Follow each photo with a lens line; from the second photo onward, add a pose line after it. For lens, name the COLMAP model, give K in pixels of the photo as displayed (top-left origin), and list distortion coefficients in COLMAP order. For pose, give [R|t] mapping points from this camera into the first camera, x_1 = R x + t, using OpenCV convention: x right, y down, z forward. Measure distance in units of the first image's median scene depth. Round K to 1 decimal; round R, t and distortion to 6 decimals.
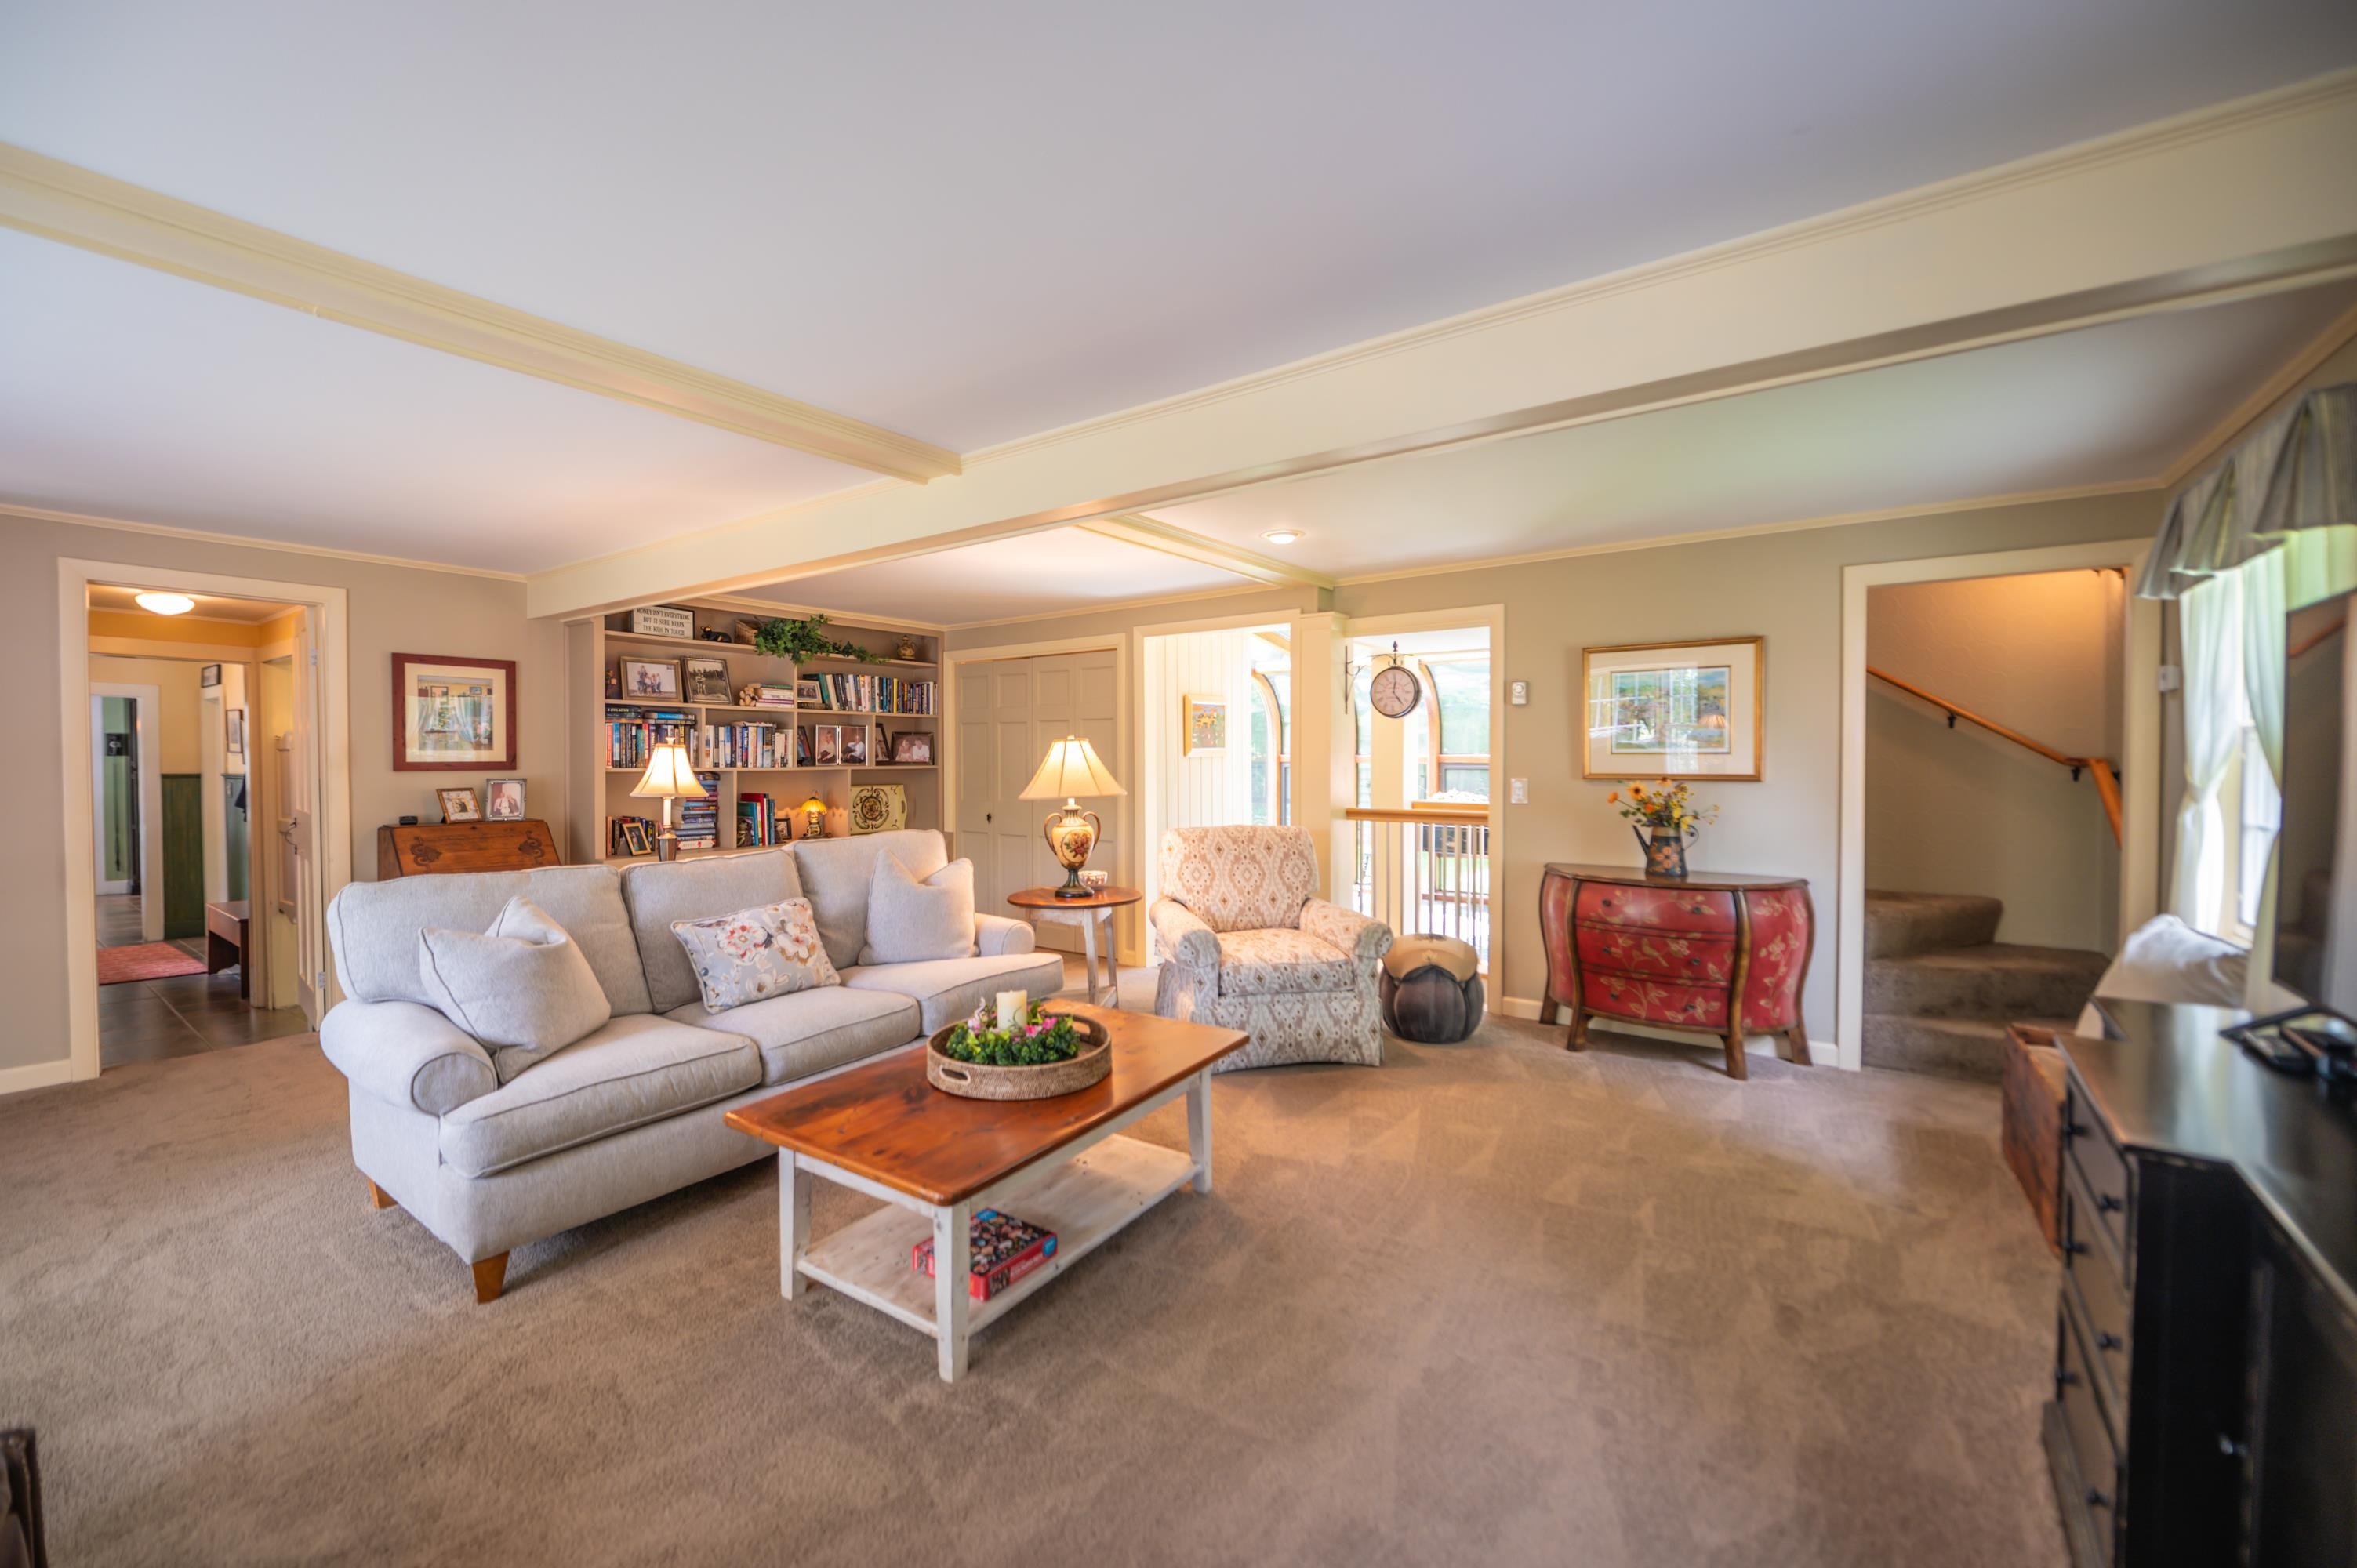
lens RADIAL K [[923.5, 0, 1165.0], [0, 923.5, 774.2], [0, 0, 1]] dist [-0.005964, -0.000085]
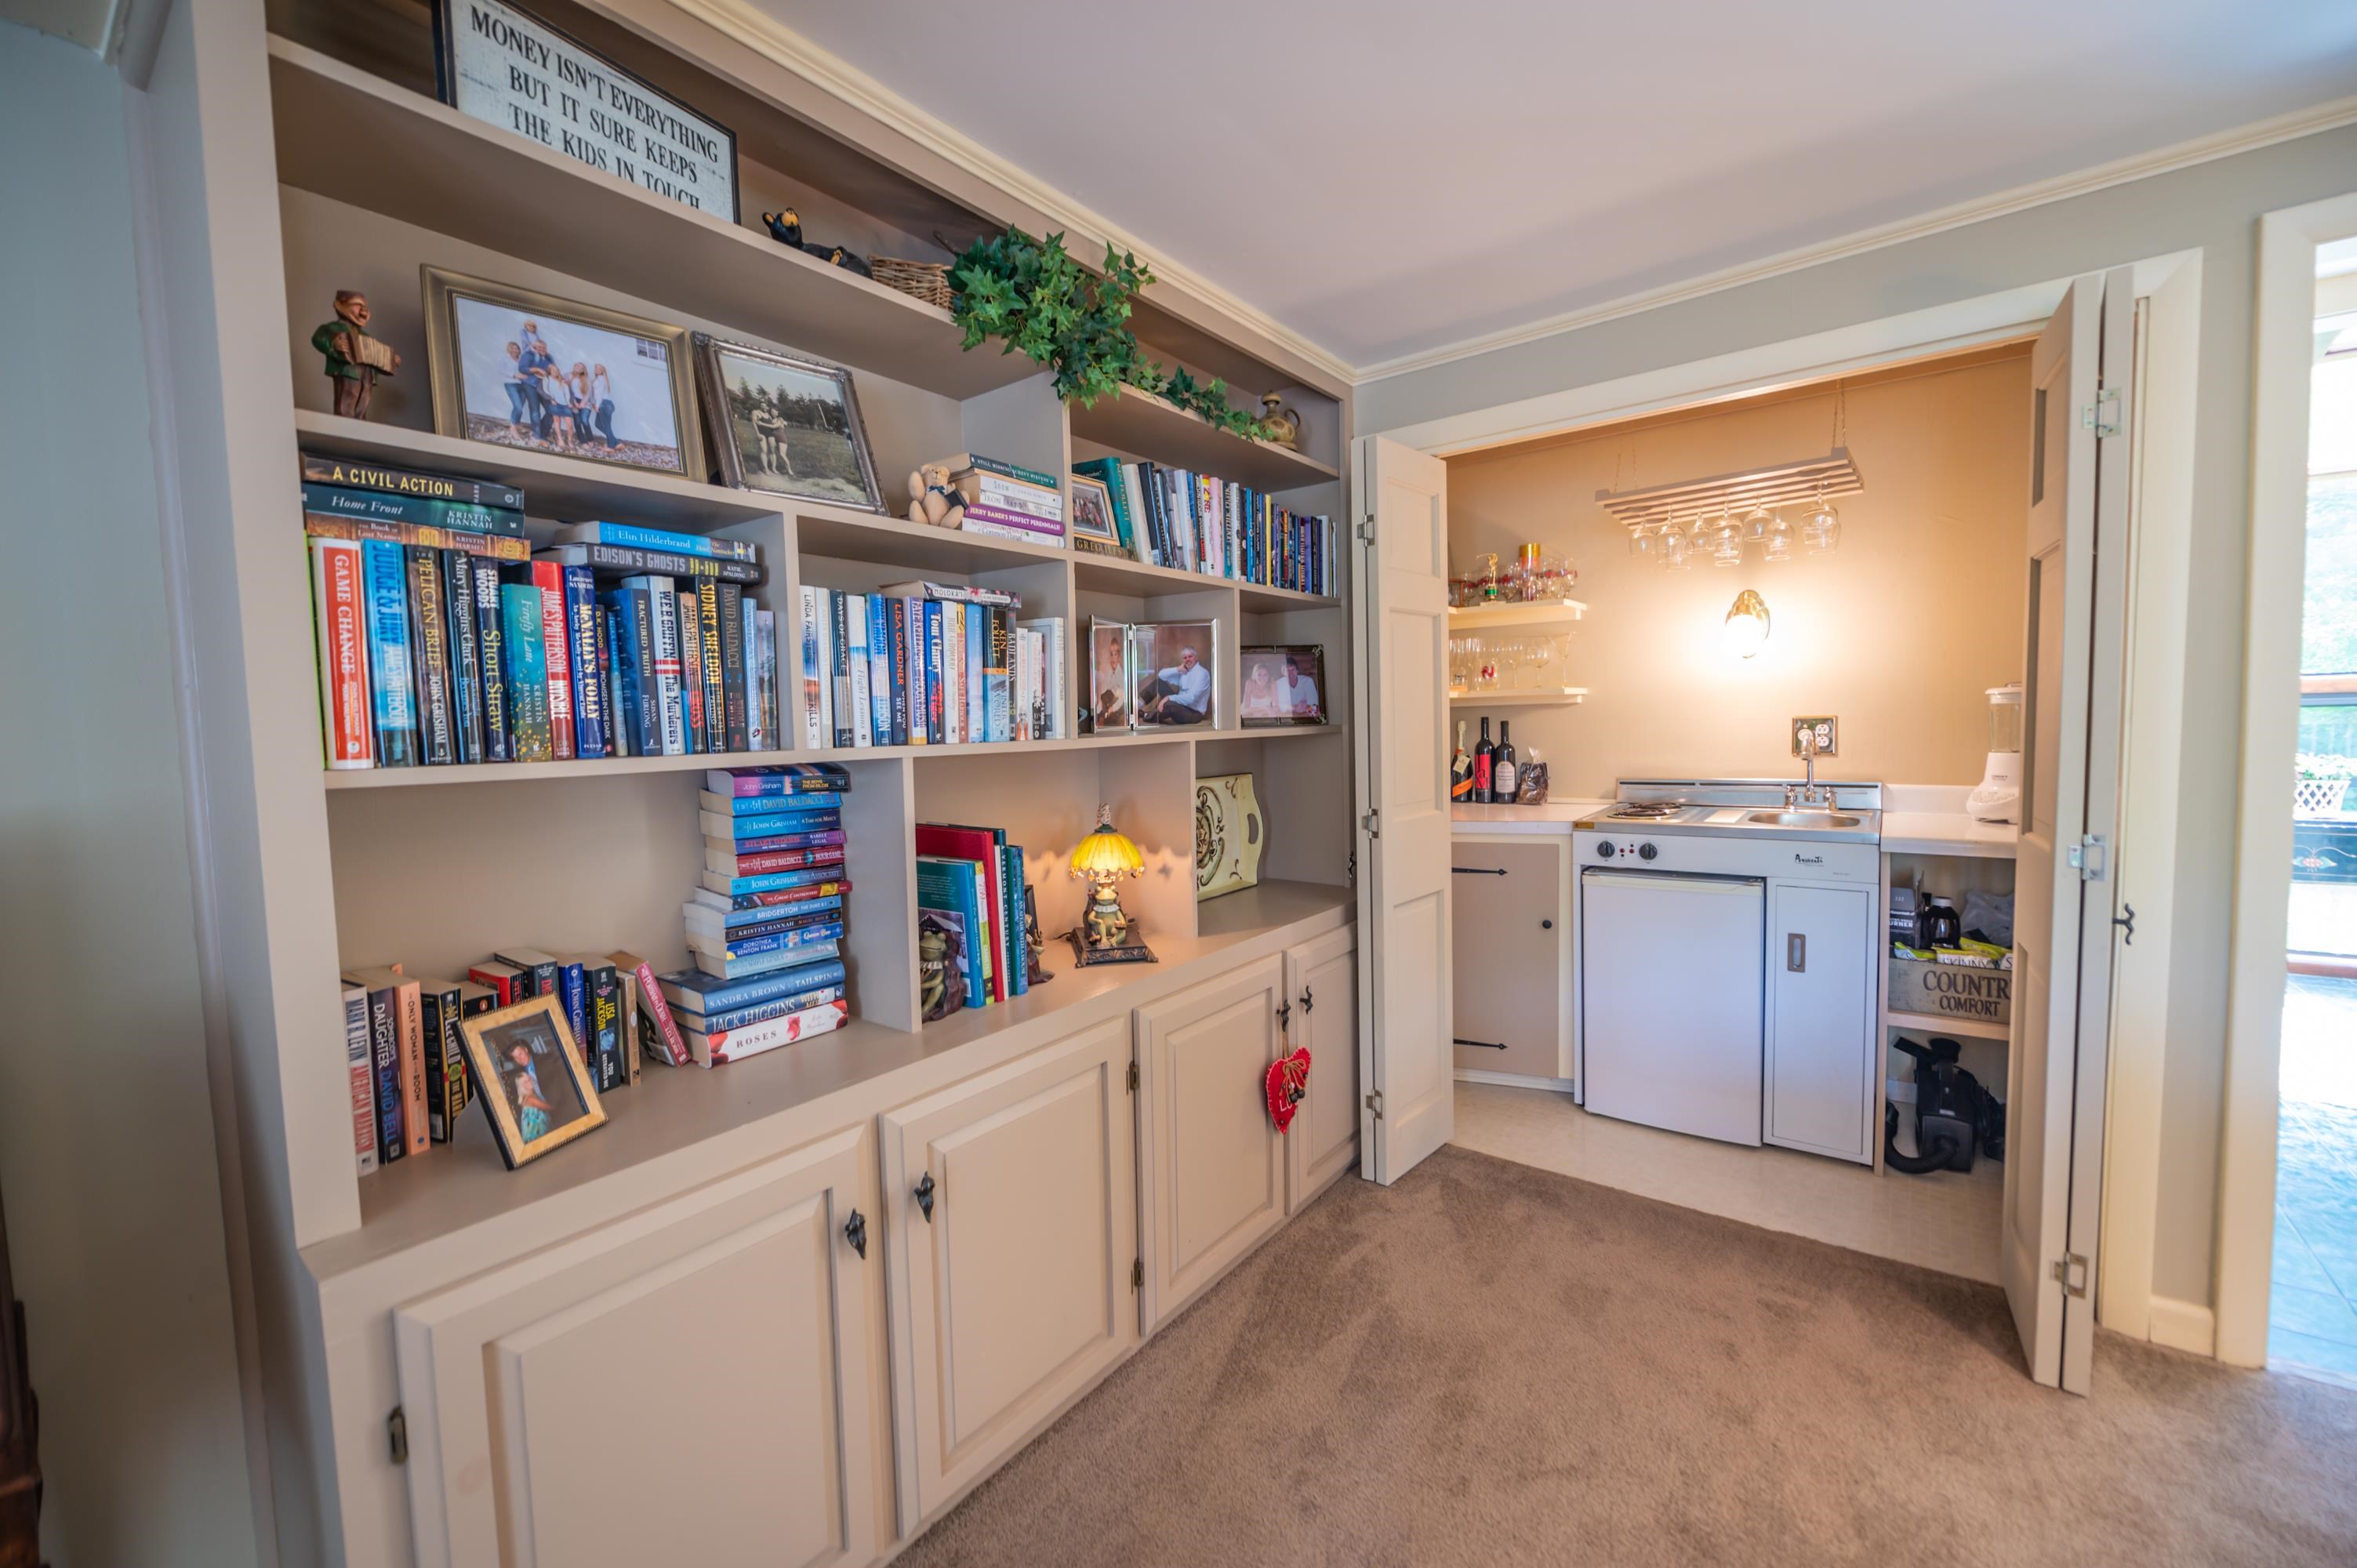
lens RADIAL K [[939.0, 0, 1173.5], [0, 939.0, 779.7], [0, 0, 1]] dist [-0.007195, -0.000512]
pose [[0.998892, -0.026386, -0.038963, -0.368432], [0.028120, 0.998607, 0.044656, -0.007246], [0.037731, -0.045702, 0.998242, 0.708289]]
